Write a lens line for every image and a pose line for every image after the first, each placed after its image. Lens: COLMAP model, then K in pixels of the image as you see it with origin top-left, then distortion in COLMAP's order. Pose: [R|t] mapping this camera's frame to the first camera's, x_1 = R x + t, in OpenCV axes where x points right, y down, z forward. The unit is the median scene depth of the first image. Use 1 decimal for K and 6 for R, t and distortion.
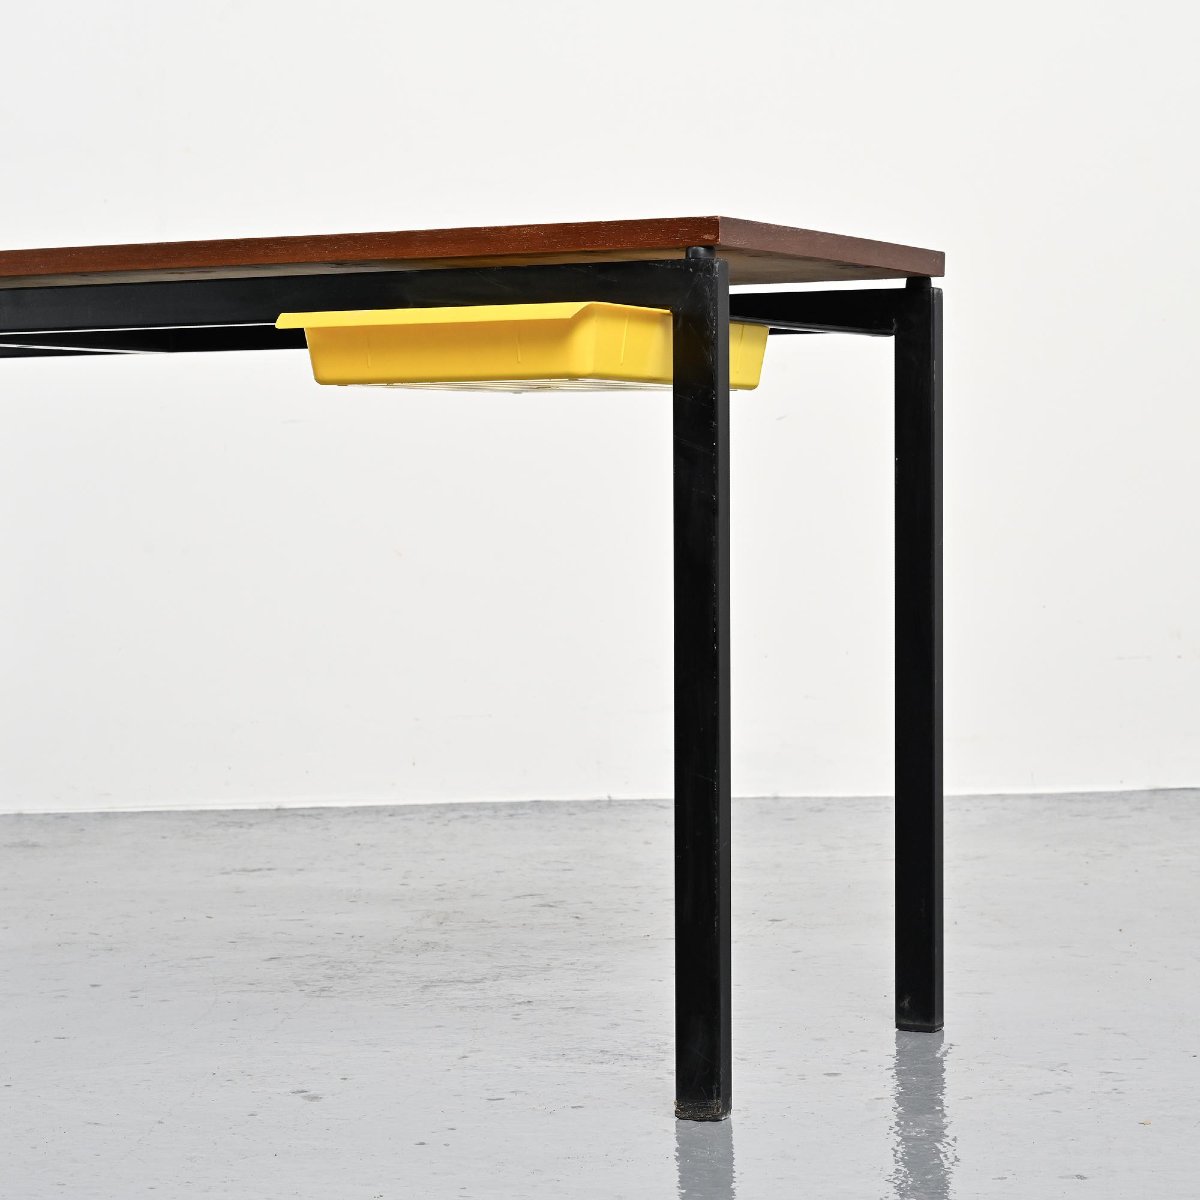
lens RADIAL K [[3261.7, 0, 600.0], [0, 3261.7, 600.0], [0, 0, 1]] dist [-0.026573, 0.722793]
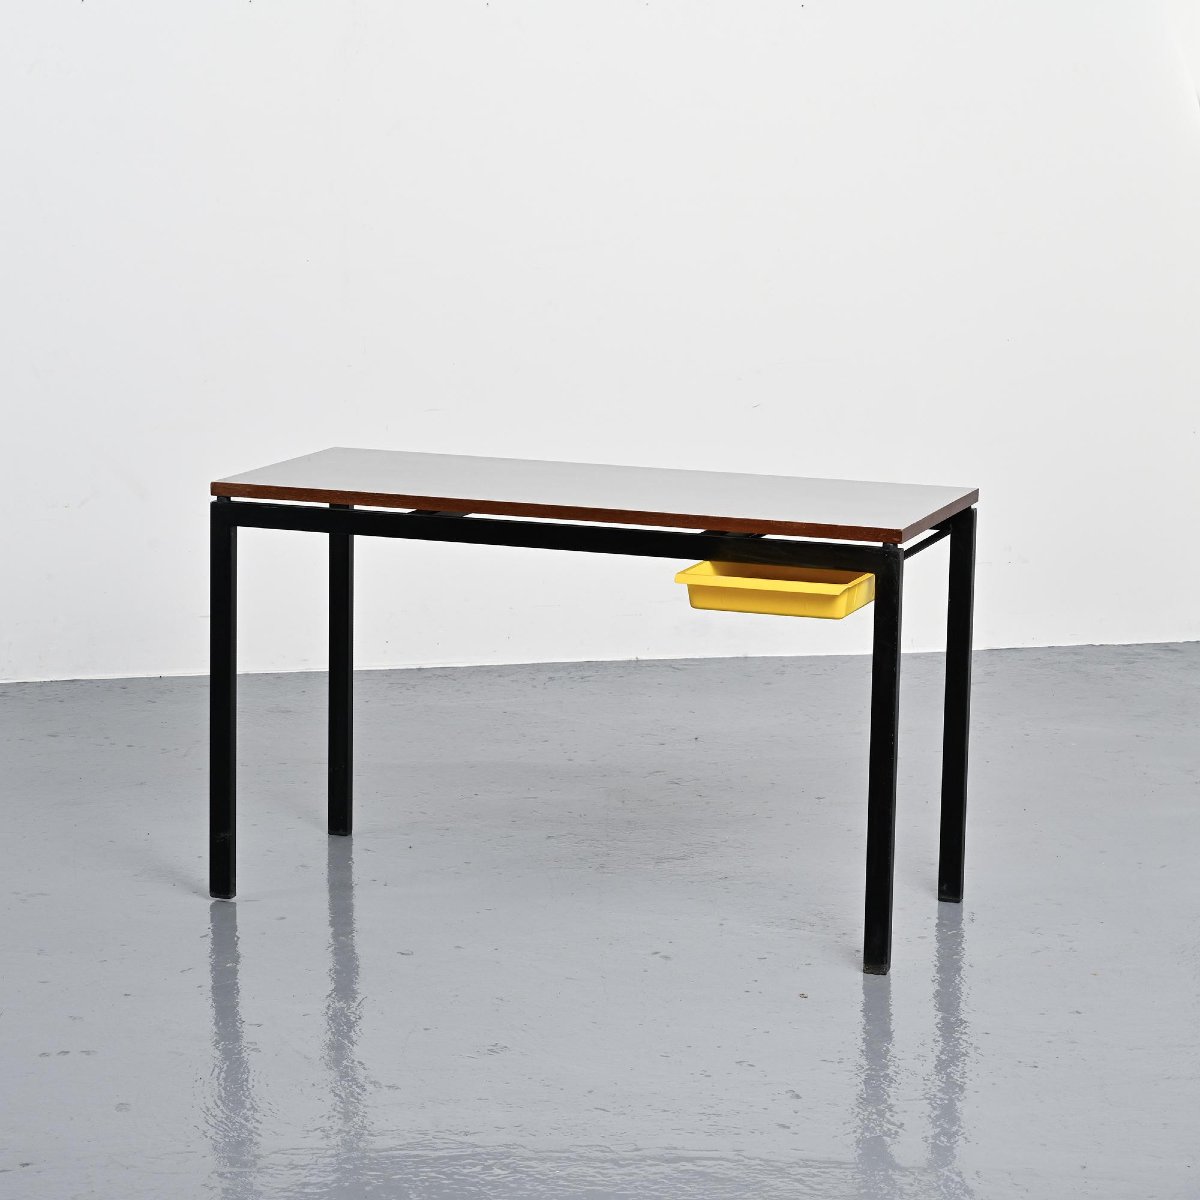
lens RADIAL K [[3261.7, 0, 600.0], [0, 3261.7, 600.0], [0, 0, 1]] dist [-0.026573, 0.722793]
pose [[0.992909, -0.000306, 0.118875, -0.371603], [-0.016727, 0.989687, 0.142265, -0.346034], [-0.117692, -0.143245, 0.982664, -0.904749]]
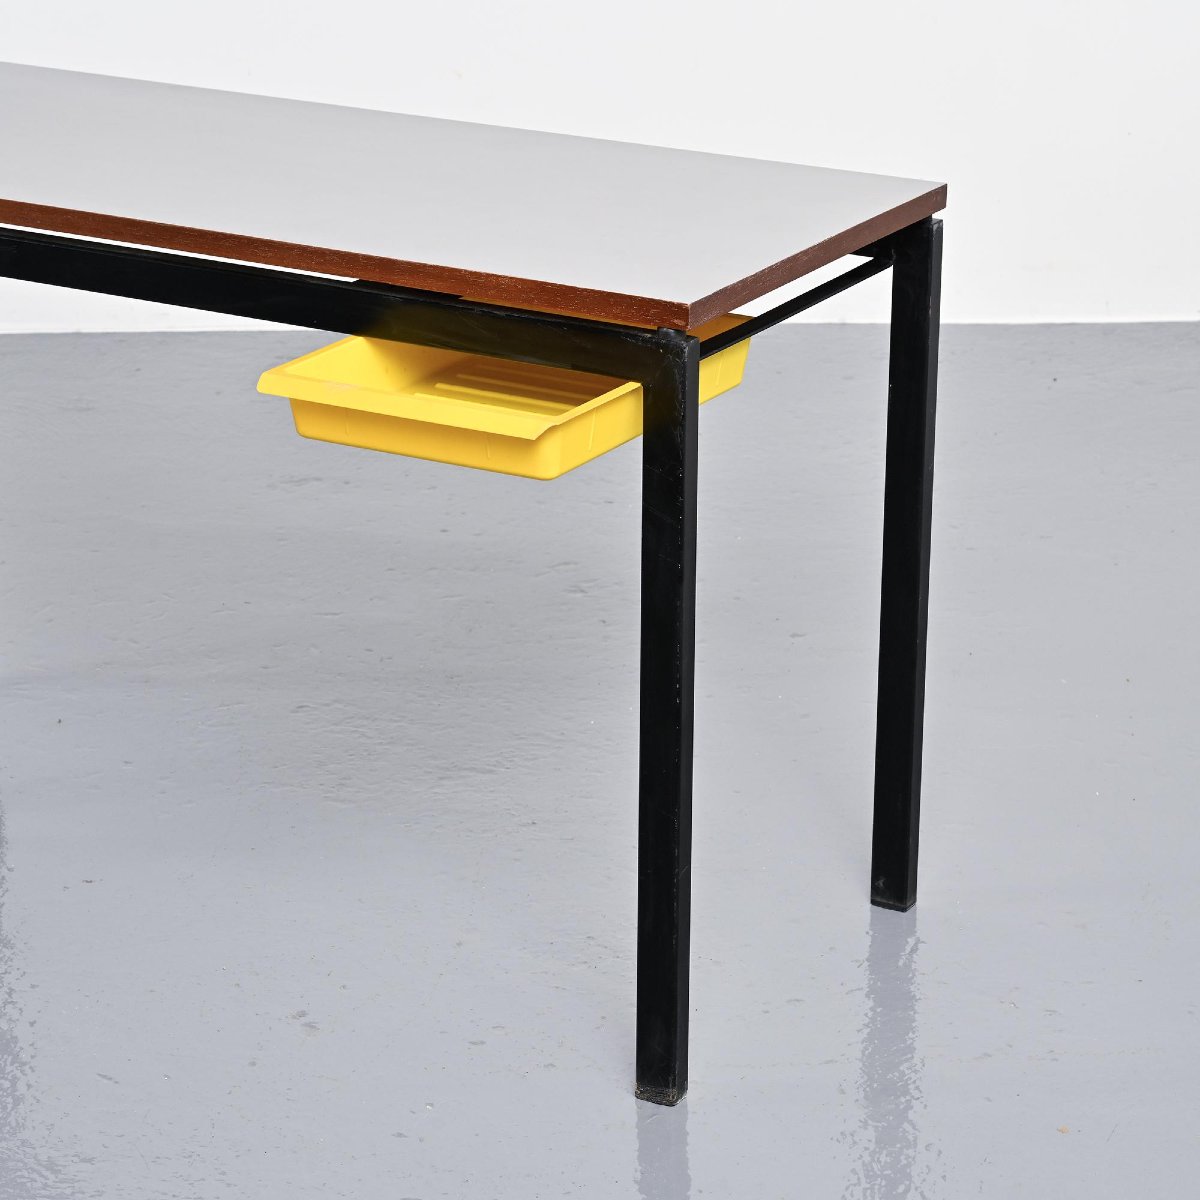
lens RADIAL K [[3521.2, 0, 600.0], [0, 3521.2, 600.0], [0, 0, 1]] dist [-0.028999, -0.655988]
pose [[0.998655, 0.026863, -0.044355, 0.058612], [-0.011937, 0.951479, 0.307481, -0.358613], [0.050463, -0.306538, 0.950520, -0.068112]]
